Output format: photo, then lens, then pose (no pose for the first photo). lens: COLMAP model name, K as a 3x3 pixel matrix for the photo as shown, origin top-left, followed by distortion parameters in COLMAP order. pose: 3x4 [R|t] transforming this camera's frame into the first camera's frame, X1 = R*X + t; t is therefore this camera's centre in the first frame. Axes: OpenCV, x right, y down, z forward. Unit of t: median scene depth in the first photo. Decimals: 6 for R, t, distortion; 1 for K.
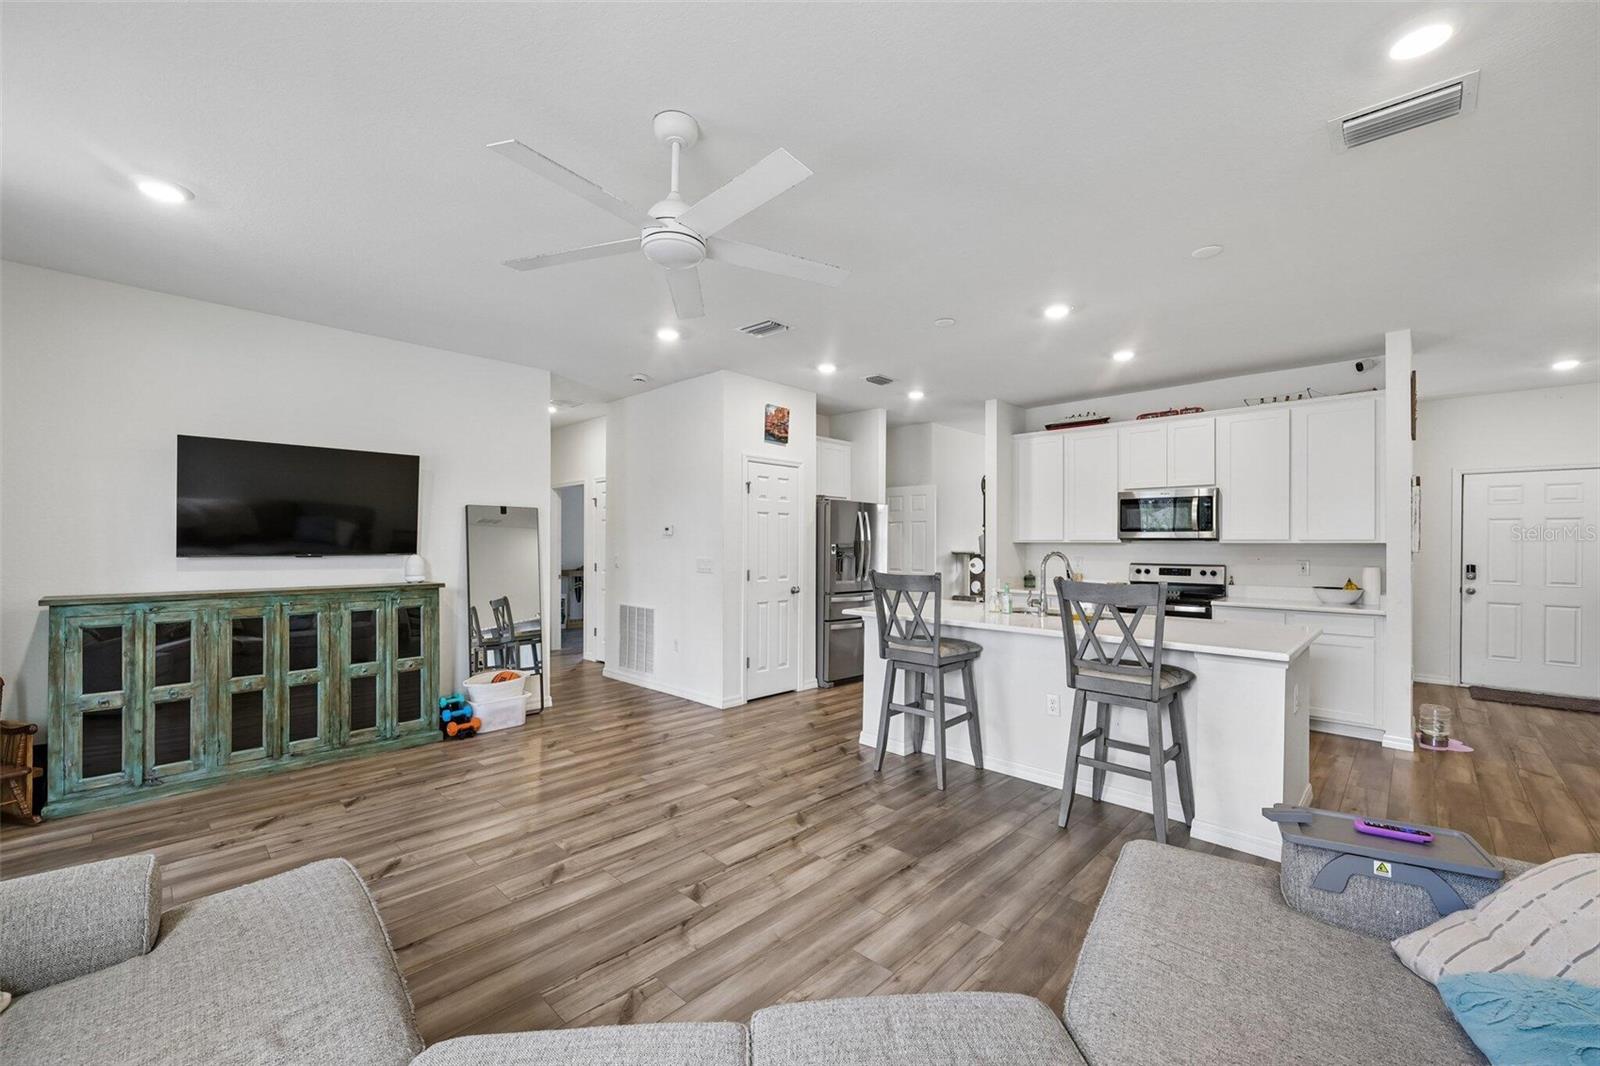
lens RADIAL K [[647.0, 0, 799.9], [0, 647.0, 540.2], [0, 0, 1]] dist [0.001835, 0.000215]
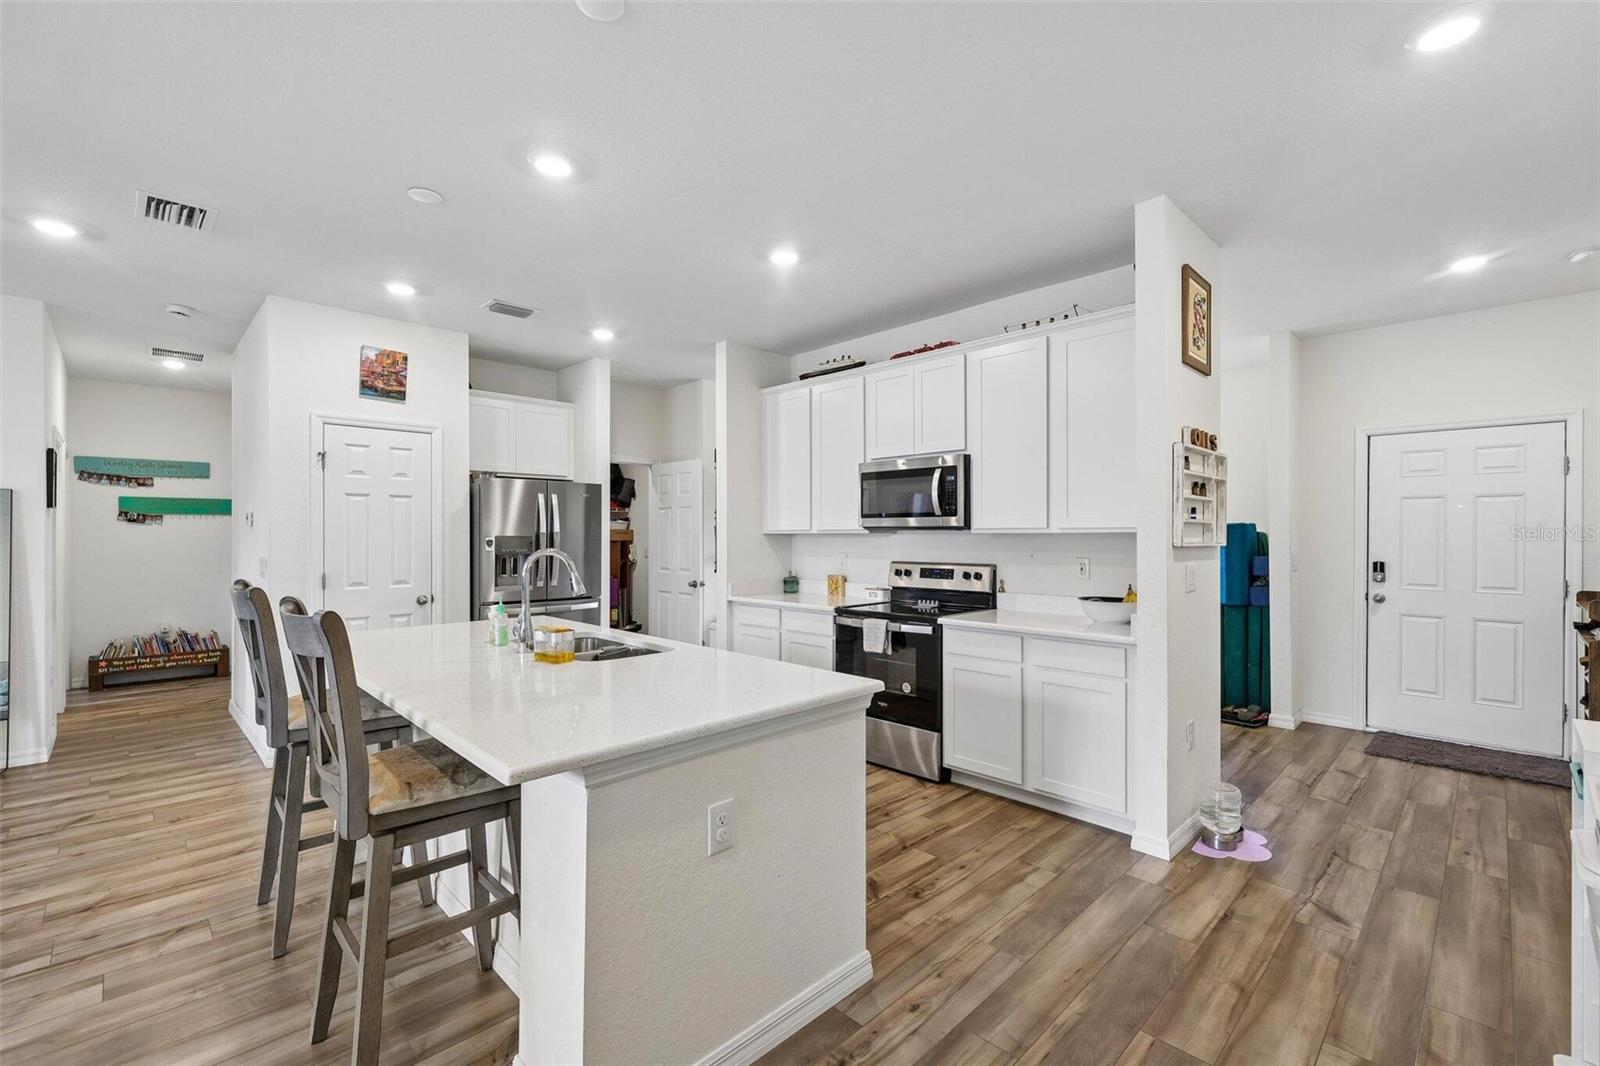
lens RADIAL K [[688.6, 0, 792.2], [0, 688.6, 539.1], [0, 0, 1]] dist [0.001605, 0.001107]
pose [[0.999427, -0.004807, -0.033512, 0.468234], [0.005152, 0.999935, 0.010203, 0.002146], [0.033460, -0.010370, 0.999386, 0.246368]]
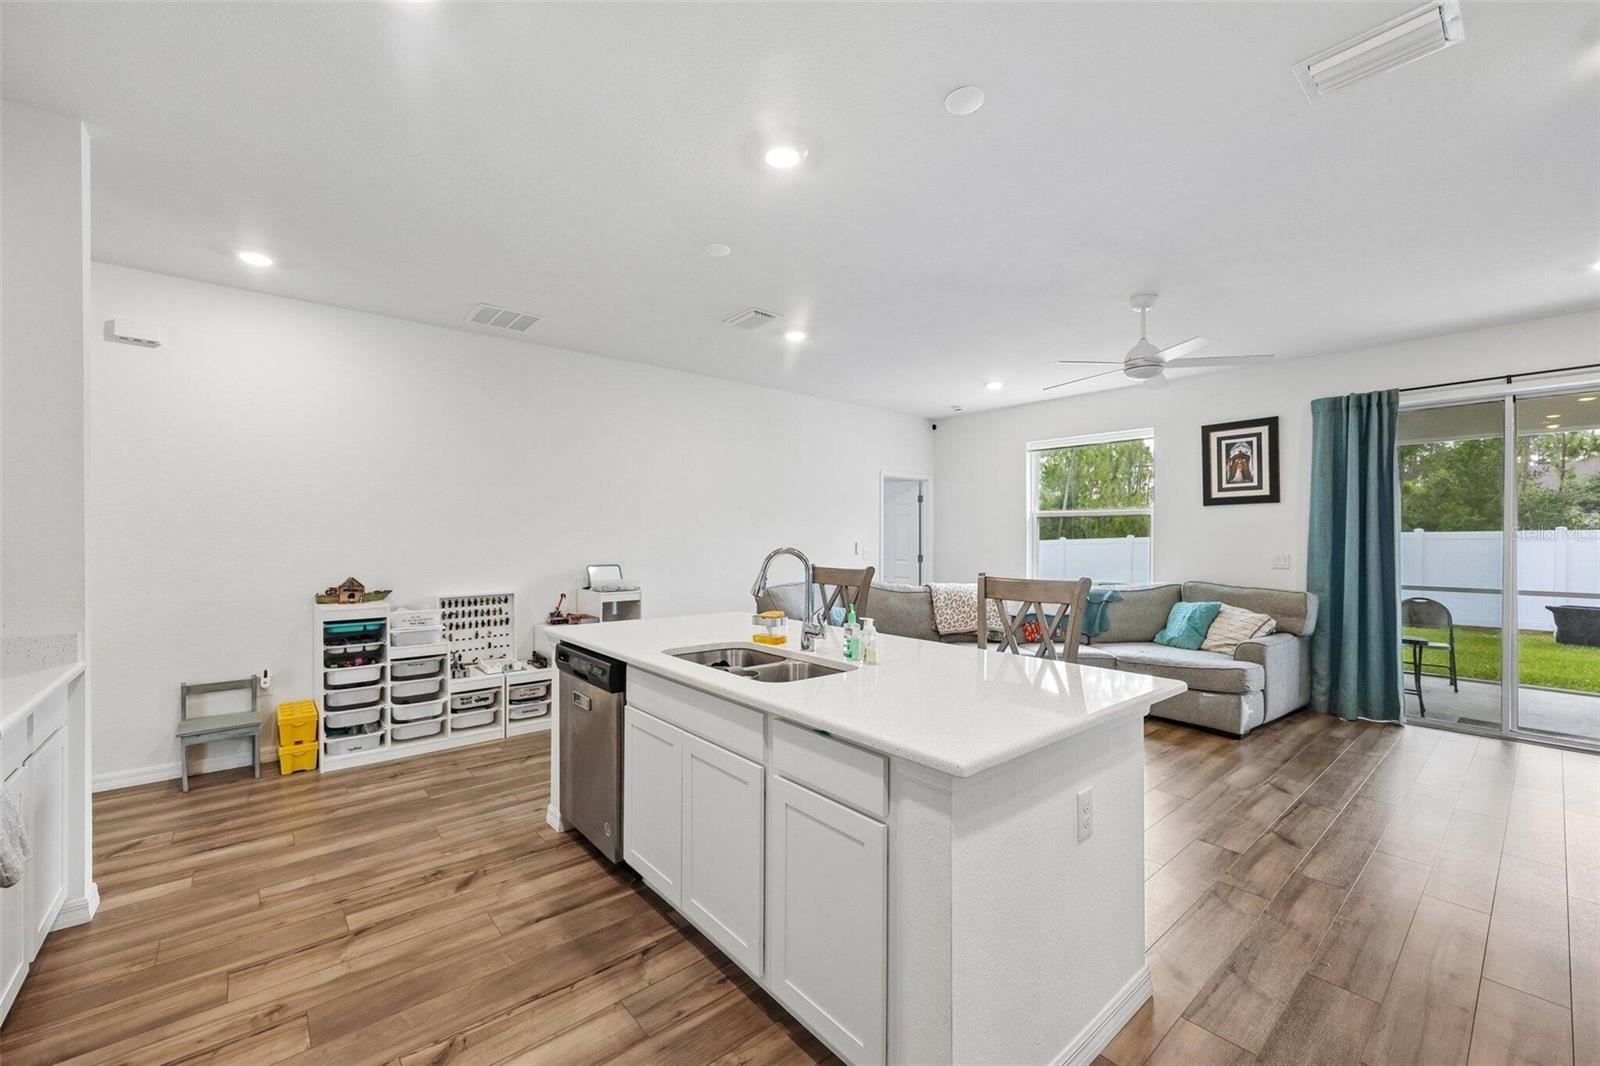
lens RADIAL K [[647.0, 0, 799.9], [0, 647.0, 540.2], [0, 0, 1]] dist [0.001835, 0.000215]
pose [[-0.995237, -0.007173, 0.097218, 0.228890], [-0.006933, 0.999972, 0.002809, 0.006171], [-0.097235, 0.002122, -0.995259, 1.163850]]
